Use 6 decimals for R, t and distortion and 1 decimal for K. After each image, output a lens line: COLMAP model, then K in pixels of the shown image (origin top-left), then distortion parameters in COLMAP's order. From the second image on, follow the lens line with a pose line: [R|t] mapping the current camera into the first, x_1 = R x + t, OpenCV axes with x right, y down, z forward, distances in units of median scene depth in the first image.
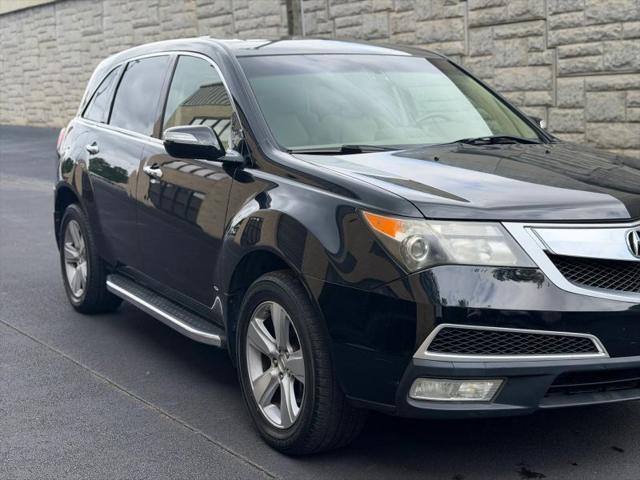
lens RADIAL K [[889.3, 0, 320.0], [0, 889.3, 240.0], [0, 0, 1]] dist [0.215180, -0.484891]
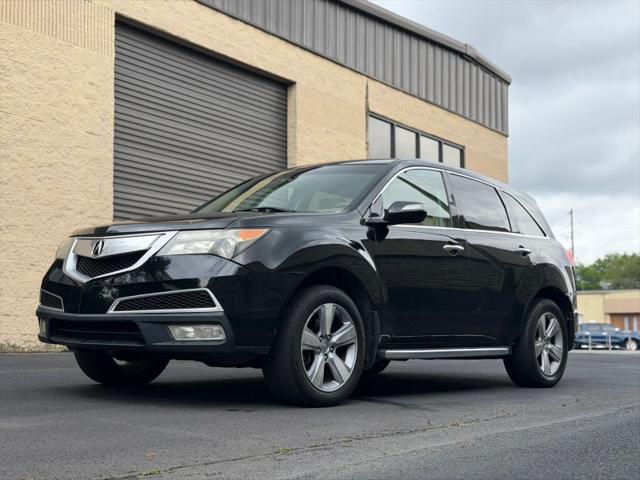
lens RADIAL K [[889.3, 0, 320.0], [0, 889.3, 240.0], [0, 0, 1]] dist [0.215180, -0.484891]
pose [[0.290751, -0.069636, -0.954261, 1.087420], [-0.175401, 0.976567, -0.124706, 0.065353], [0.940584, 0.203637, 0.271724, 0.506436]]
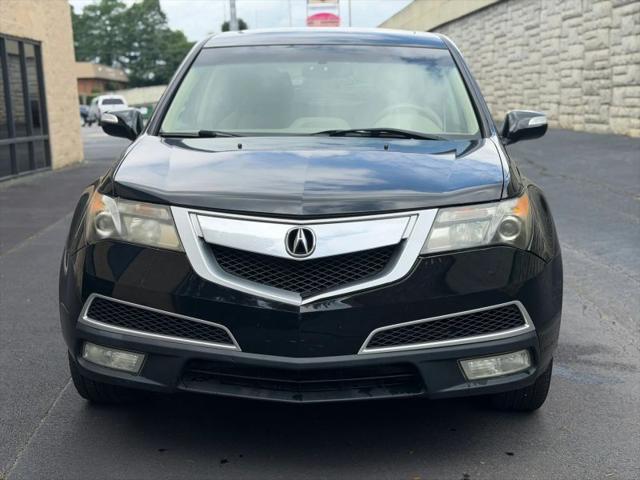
lens RADIAL K [[889.3, 0, 320.0], [0, 889.3, 240.0], [0, 0, 1]] dist [0.215180, -0.484891]
pose [[0.833902, 0.102800, -0.542255, 0.478407], [-0.099686, 0.994396, 0.035215, -0.018045], [0.542836, 0.024690, 0.839476, 0.118271]]
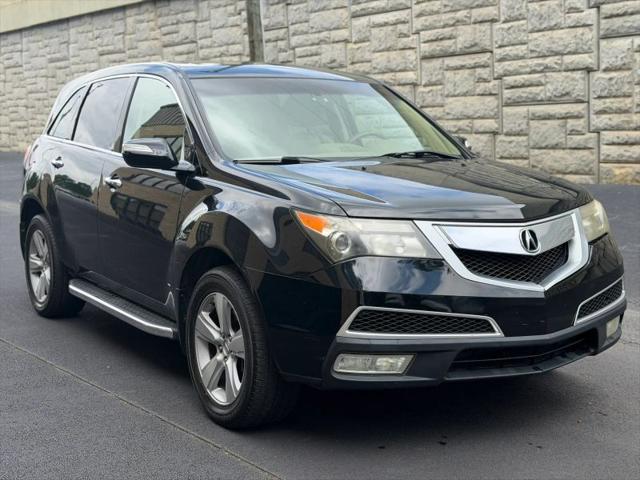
lens RADIAL K [[889.3, 0, 320.0], [0, 889.3, 240.0], [0, 0, 1]] dist [0.215180, -0.484891]
pose [[0.999310, 0.004023, 0.036911, 0.020236], [-0.002834, 0.999477, -0.032216, 0.022694], [-0.037021, 0.032089, 0.998799, -0.080569]]
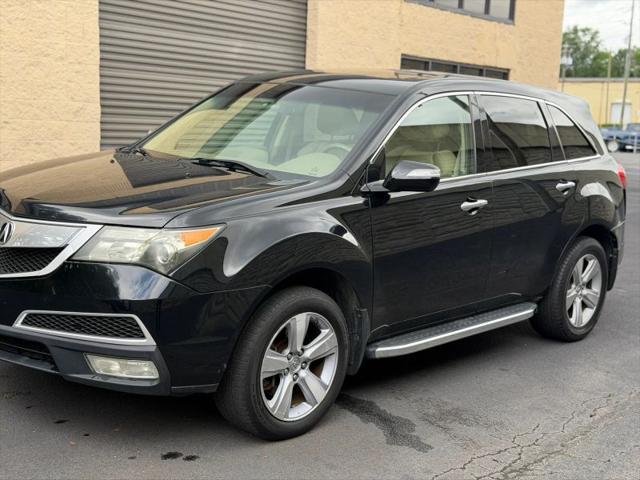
lens RADIAL K [[889.3, 0, 320.0], [0, 889.3, 240.0], [0, 0, 1]] dist [0.215180, -0.484891]
pose [[0.246283, 0.184618, -0.951452, 0.895944], [-0.215518, 0.967543, 0.131953, -0.133059], [0.944932, 0.172557, 0.278078, 0.578293]]
